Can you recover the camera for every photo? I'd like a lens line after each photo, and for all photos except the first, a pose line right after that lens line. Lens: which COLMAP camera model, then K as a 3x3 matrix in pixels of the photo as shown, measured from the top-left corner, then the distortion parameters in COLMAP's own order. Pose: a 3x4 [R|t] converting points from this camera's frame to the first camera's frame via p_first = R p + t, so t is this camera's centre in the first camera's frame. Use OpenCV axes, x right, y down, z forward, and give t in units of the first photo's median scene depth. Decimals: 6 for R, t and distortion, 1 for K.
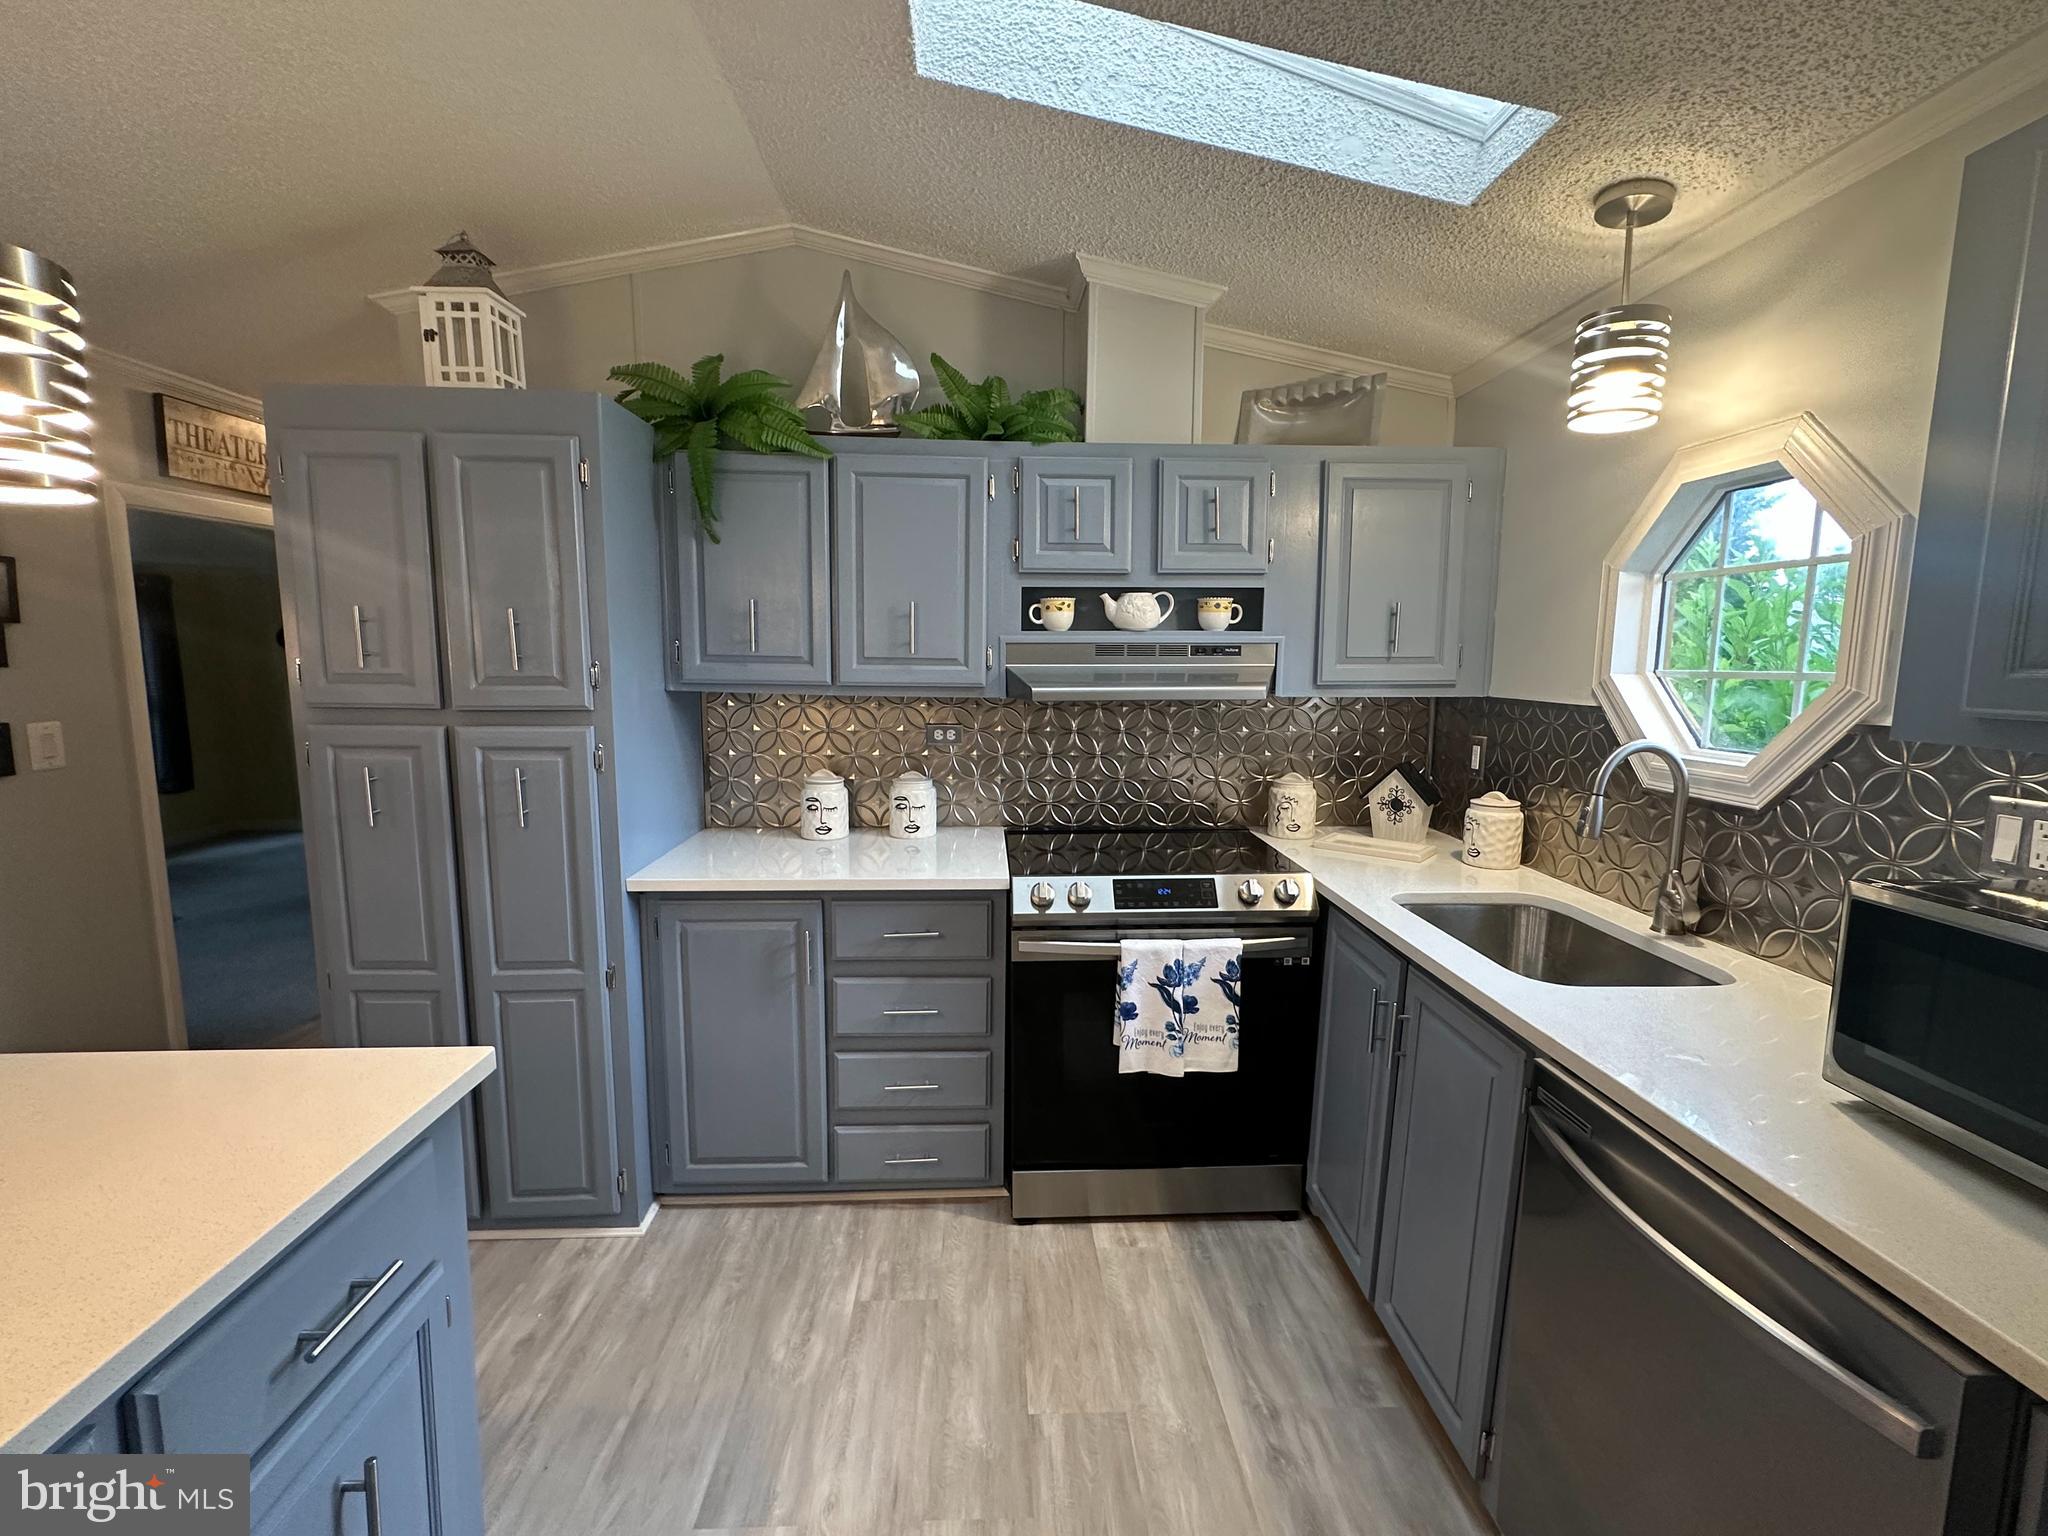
lens RADIAL K [[912.2, 0, 1037.7], [0, 912.2, 769.7], [0, 0, 1]] dist [-0.013373, 0.000727]
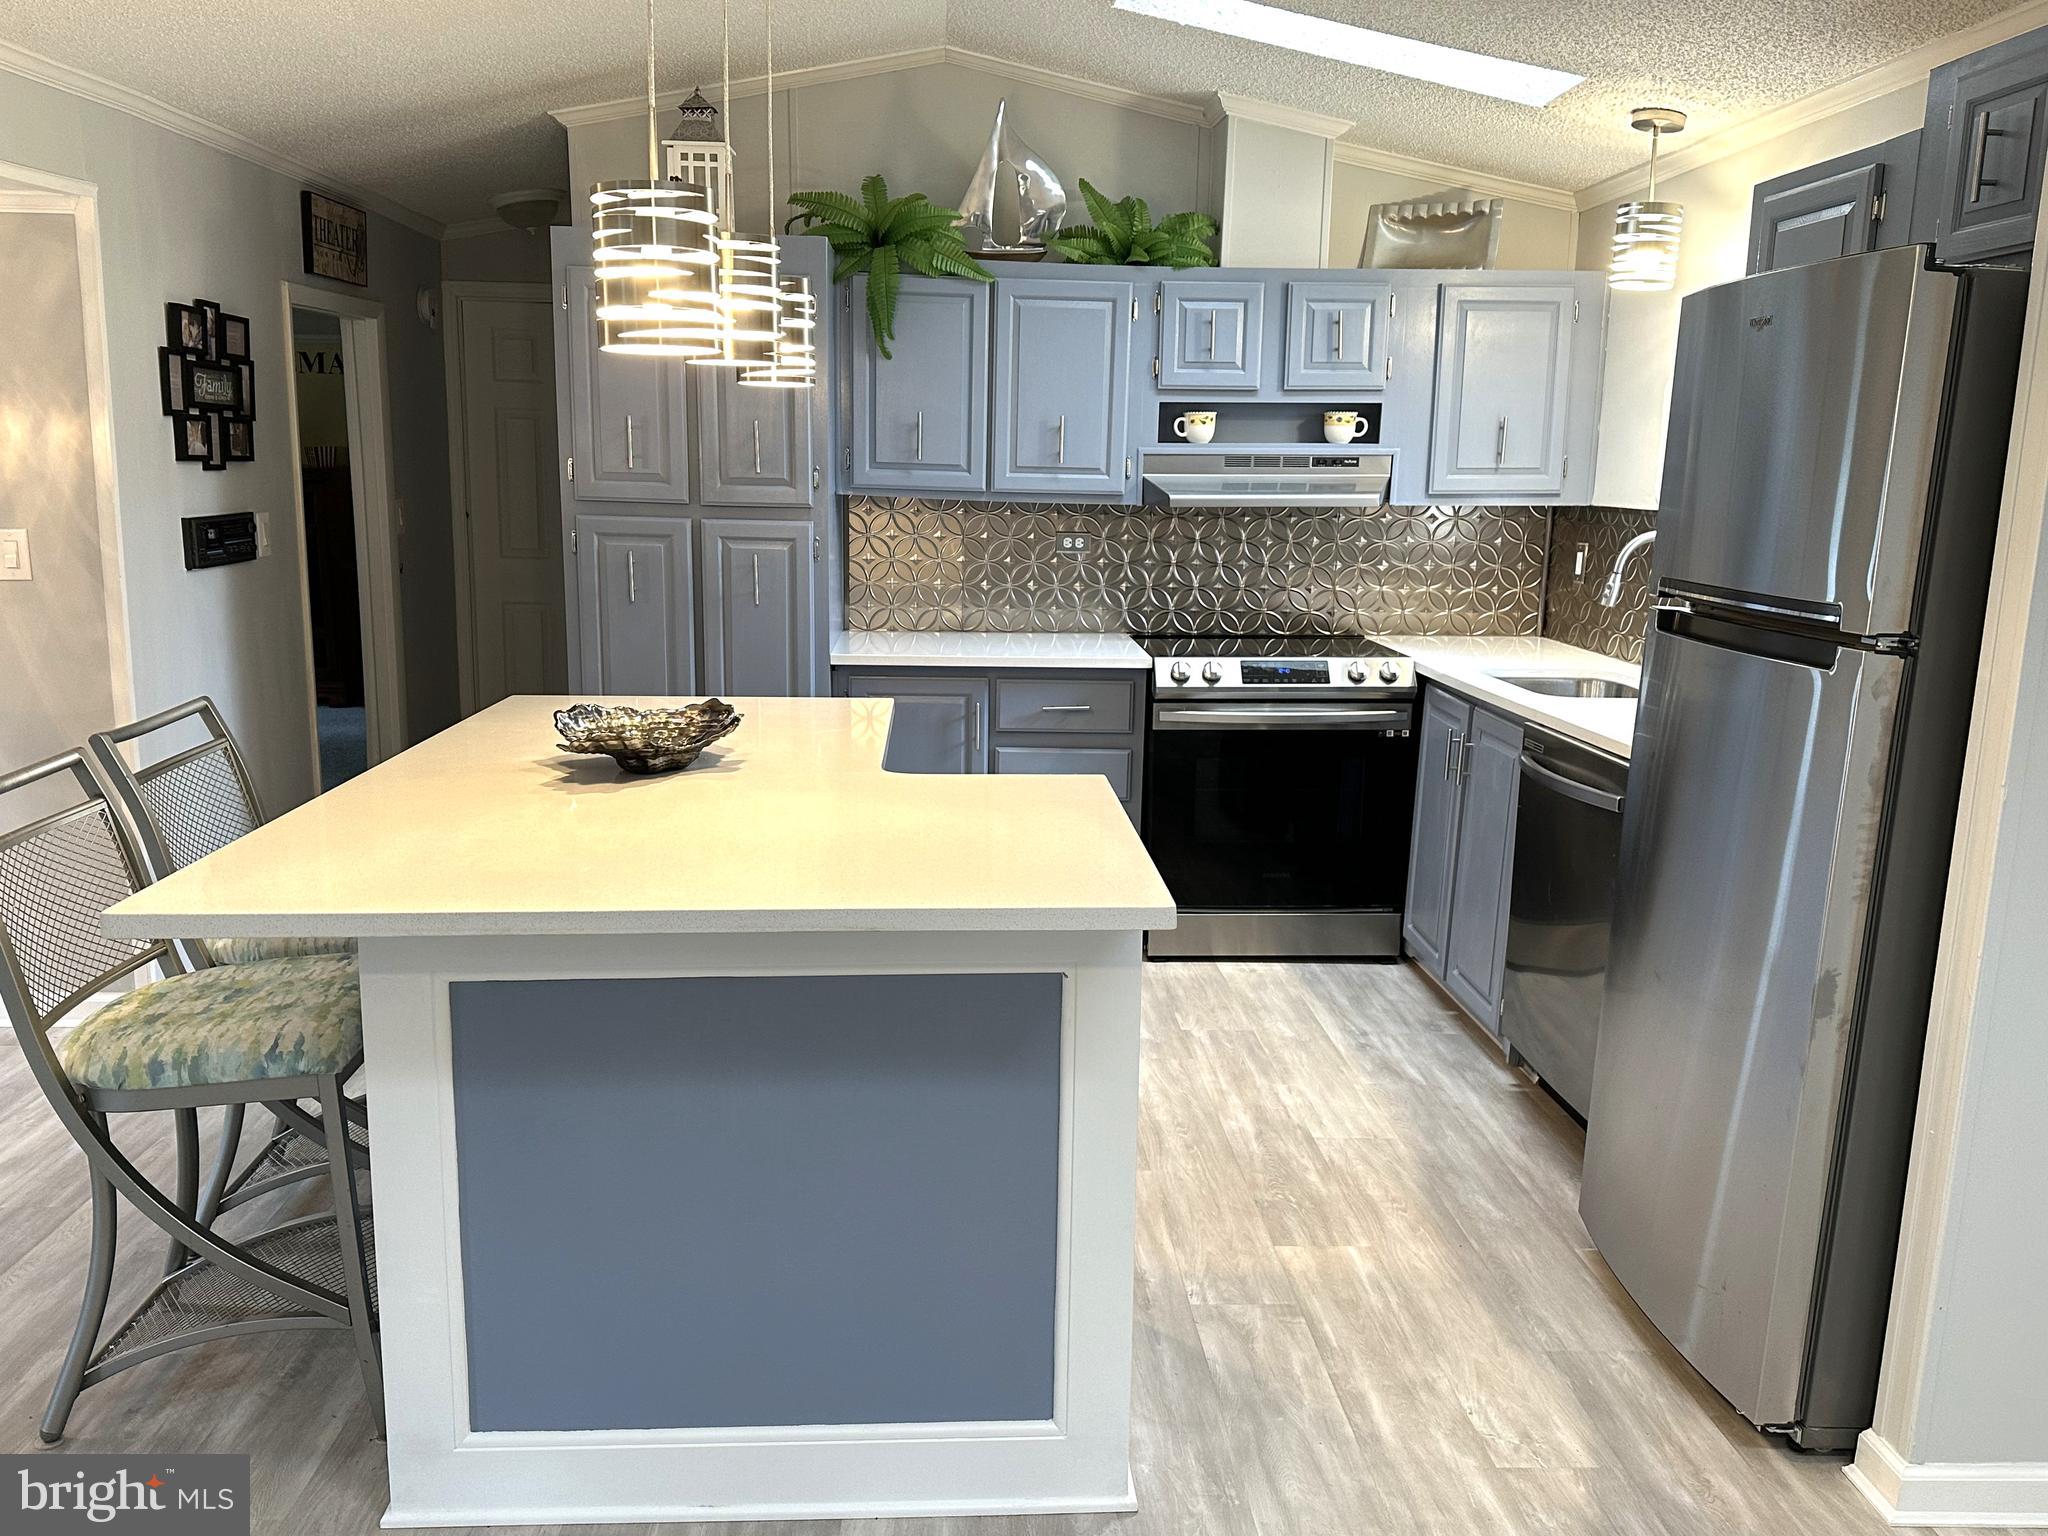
lens RADIAL K [[1650.3, 0, 1031.8], [0, 1650.3, 778.4], [0, 0, 1]] dist [0.100404, -0.133181]
pose [[0.999945, 0.009722, 0.003968, -0.186421], [-0.009955, 0.997911, 0.063834, 0.134397], [-0.003339, -0.063870, 0.997953, -1.088933]]
